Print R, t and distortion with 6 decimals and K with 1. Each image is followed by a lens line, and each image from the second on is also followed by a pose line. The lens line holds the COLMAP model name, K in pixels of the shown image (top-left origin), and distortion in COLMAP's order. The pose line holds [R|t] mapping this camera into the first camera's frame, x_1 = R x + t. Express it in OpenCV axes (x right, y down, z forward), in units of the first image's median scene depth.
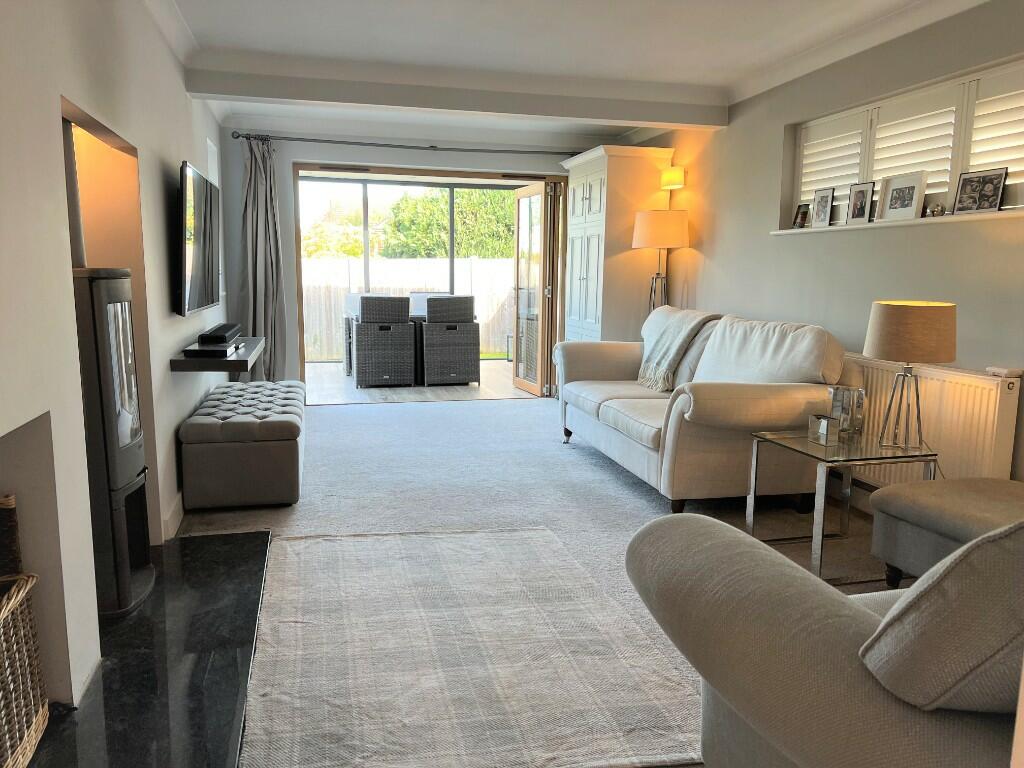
lens RADIAL K [[763.2, 0, 511.3], [0, 763.2, 385.5], [0, 0, 1]] dist [0.010177, 0.000030]
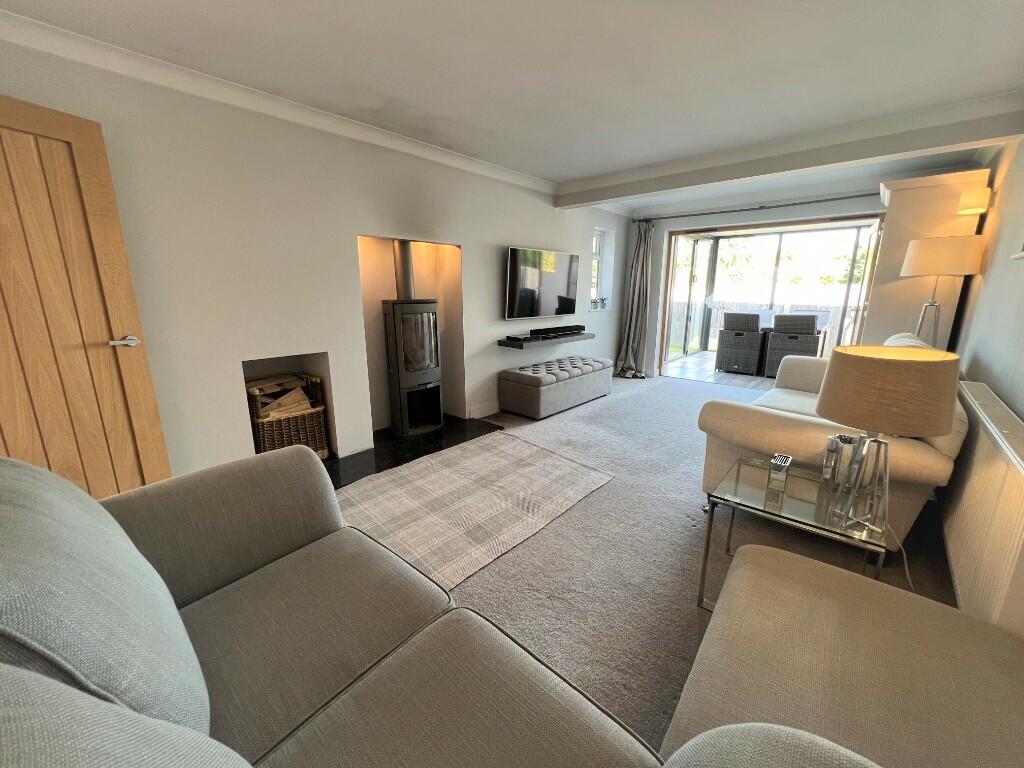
lens RADIAL K [[408.7, 0, 508.6], [0, 408.7, 385.1], [0, 0, 1]] dist [-0.003963, -0.000031]
pose [[0.548993, 0.179004, -0.816433, 0.261263], [-0.115189, 0.983681, 0.138217, -0.035731], [0.827851, 0.018164, 0.560654, 0.174758]]
